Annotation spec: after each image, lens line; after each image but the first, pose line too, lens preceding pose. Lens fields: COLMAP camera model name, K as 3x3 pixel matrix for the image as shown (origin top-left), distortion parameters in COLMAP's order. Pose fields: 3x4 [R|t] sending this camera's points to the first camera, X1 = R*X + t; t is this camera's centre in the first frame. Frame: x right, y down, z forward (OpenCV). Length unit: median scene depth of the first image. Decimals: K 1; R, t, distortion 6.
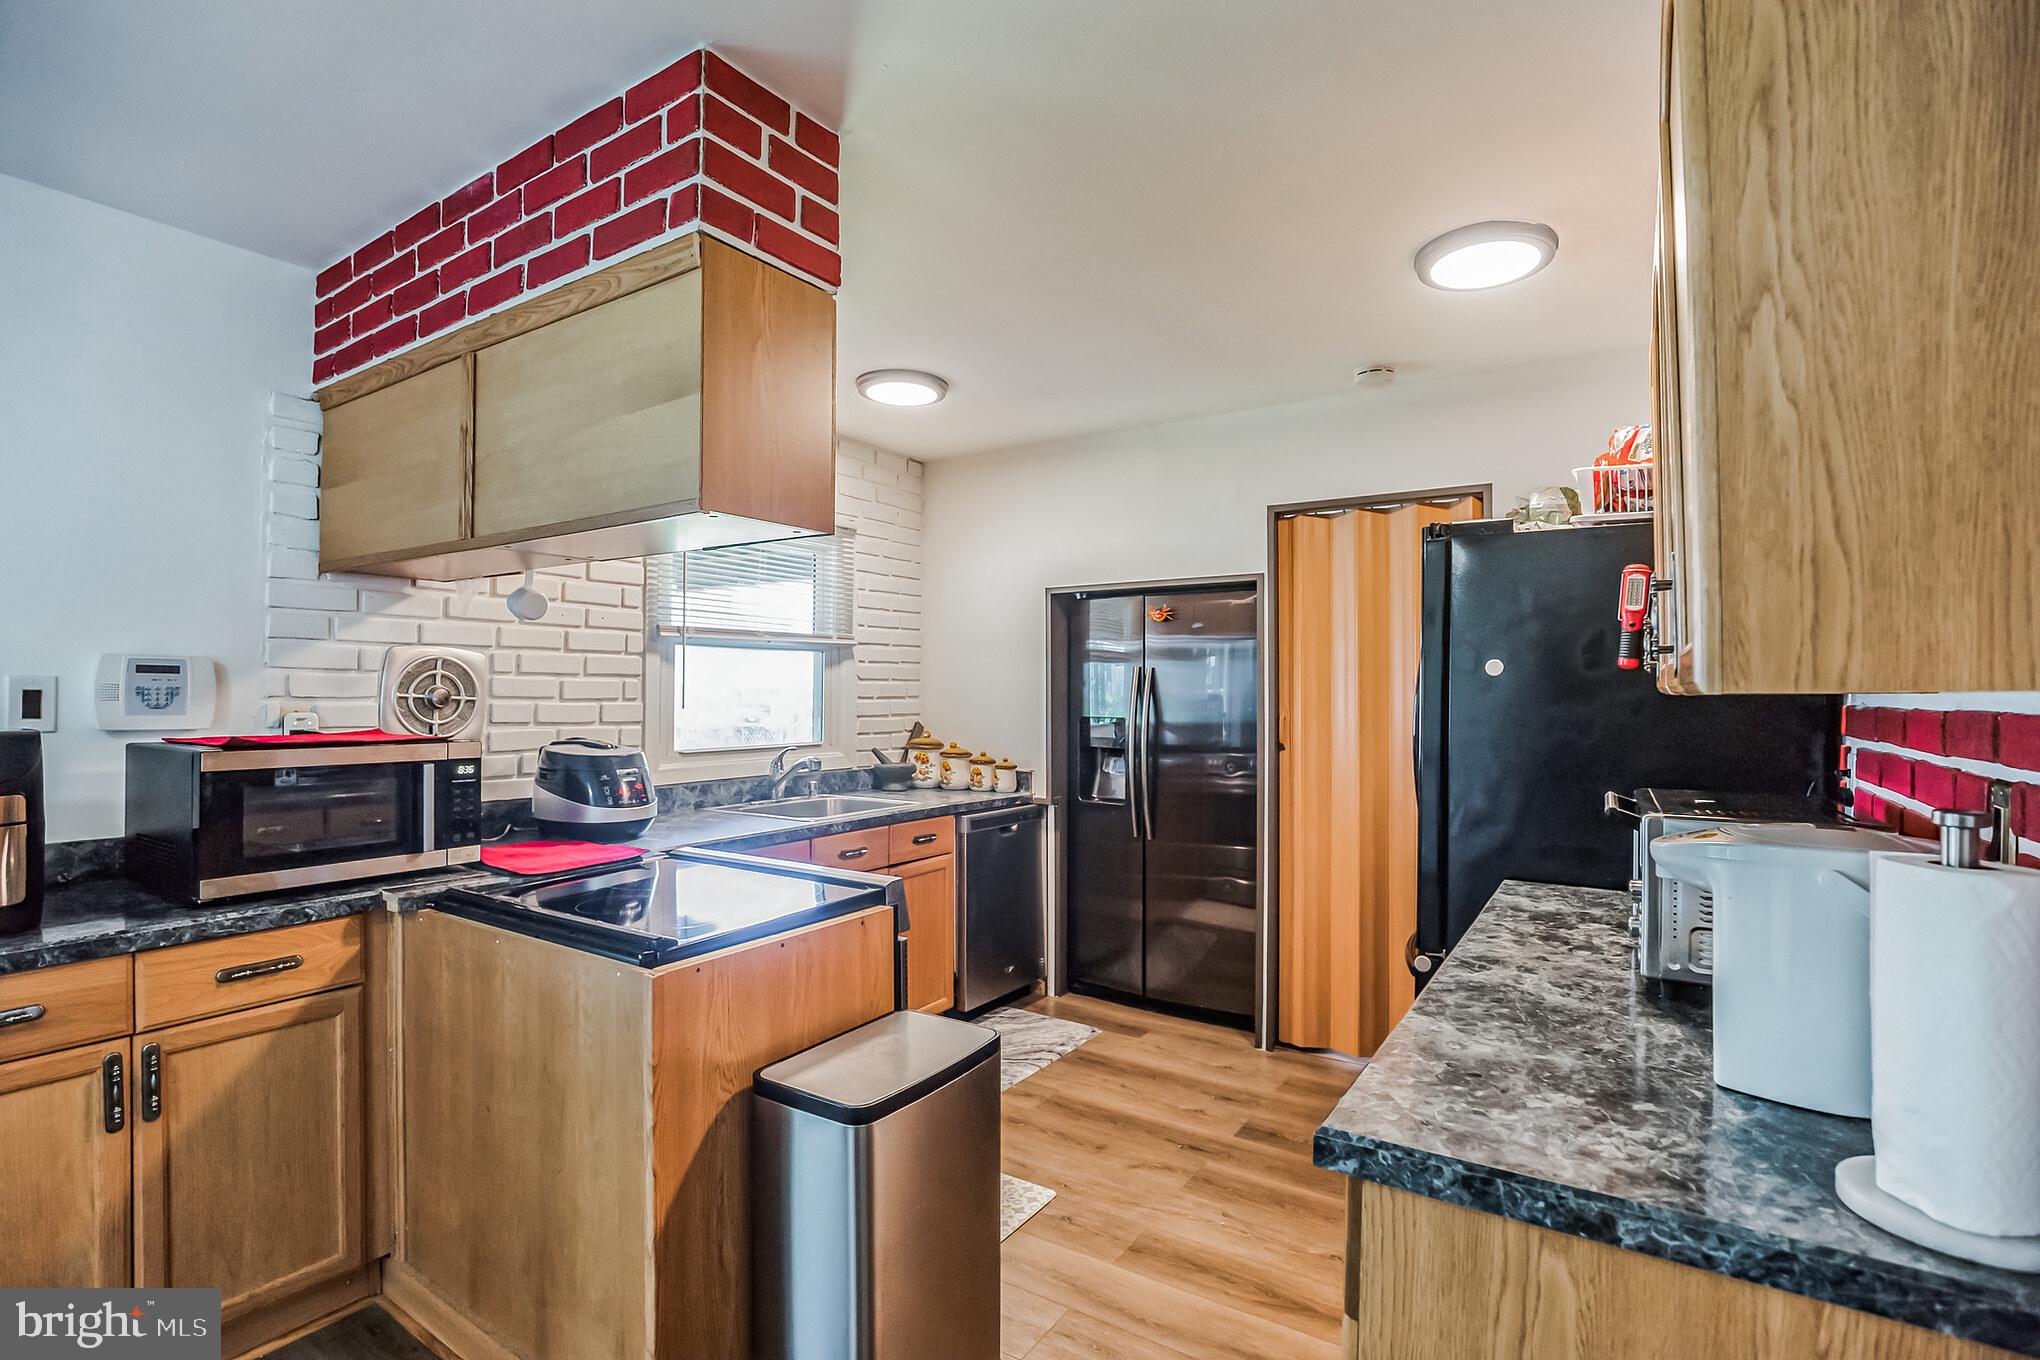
lens RADIAL K [[950.4, 0, 1023.0], [0, 950.4, 694.2], [0, 0, 1]] dist [-0.030793, 0.005001]
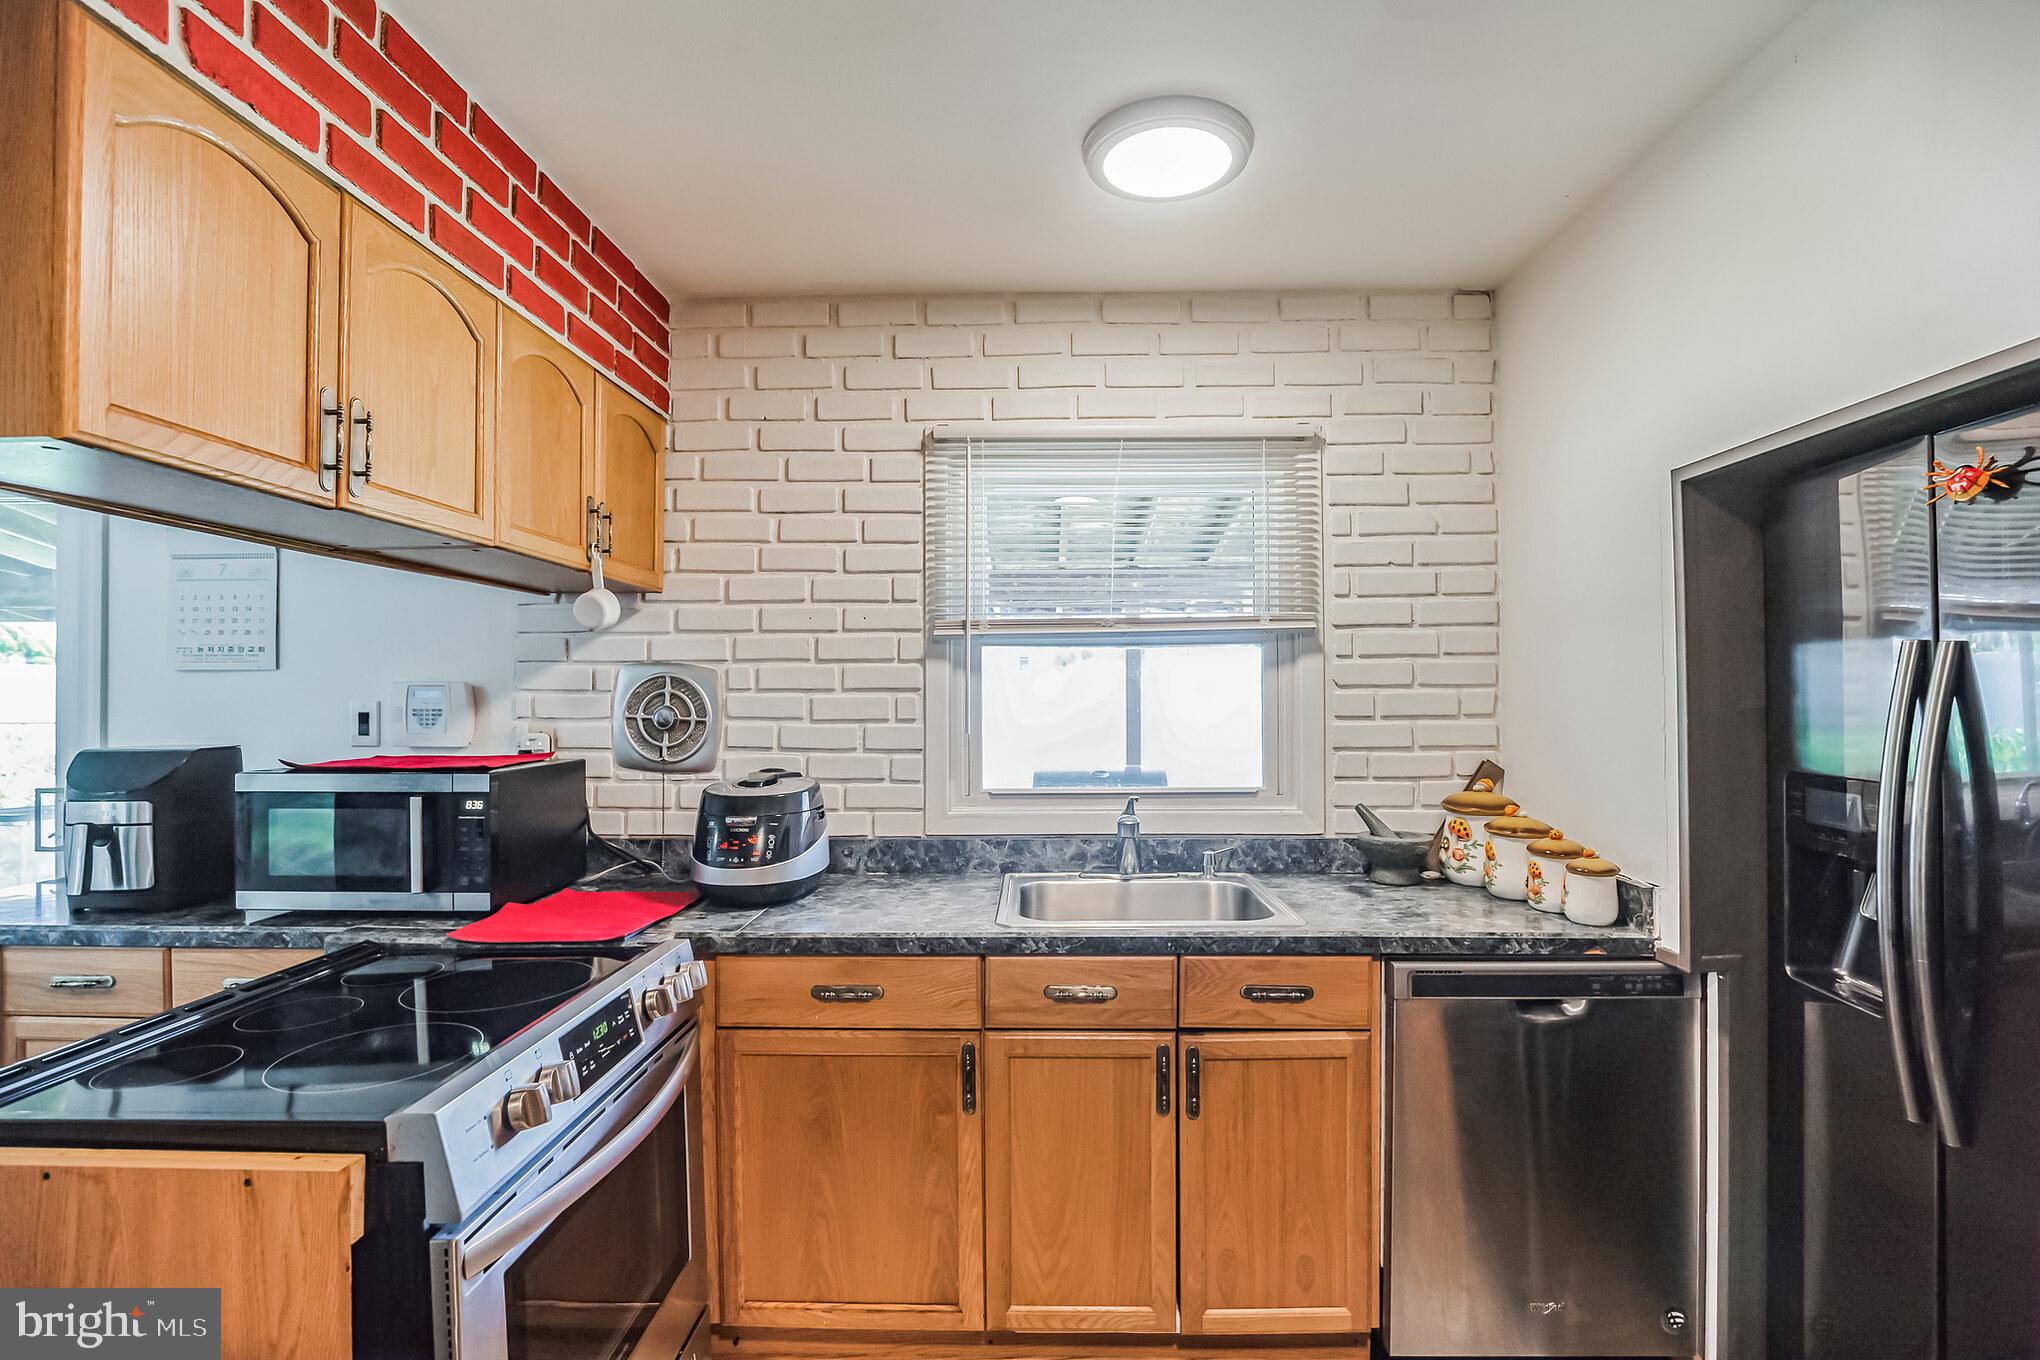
lens RADIAL K [[950.4, 0, 1023.0], [0, 950.4, 694.2], [0, 0, 1]] dist [-0.030793, 0.005001]
pose [[0.526628, -0.007621, -0.850062, 0.293386], [0.004692, 0.999971, -0.006059, -0.010619], [0.850083, -0.000798, 0.526648, 0.668137]]
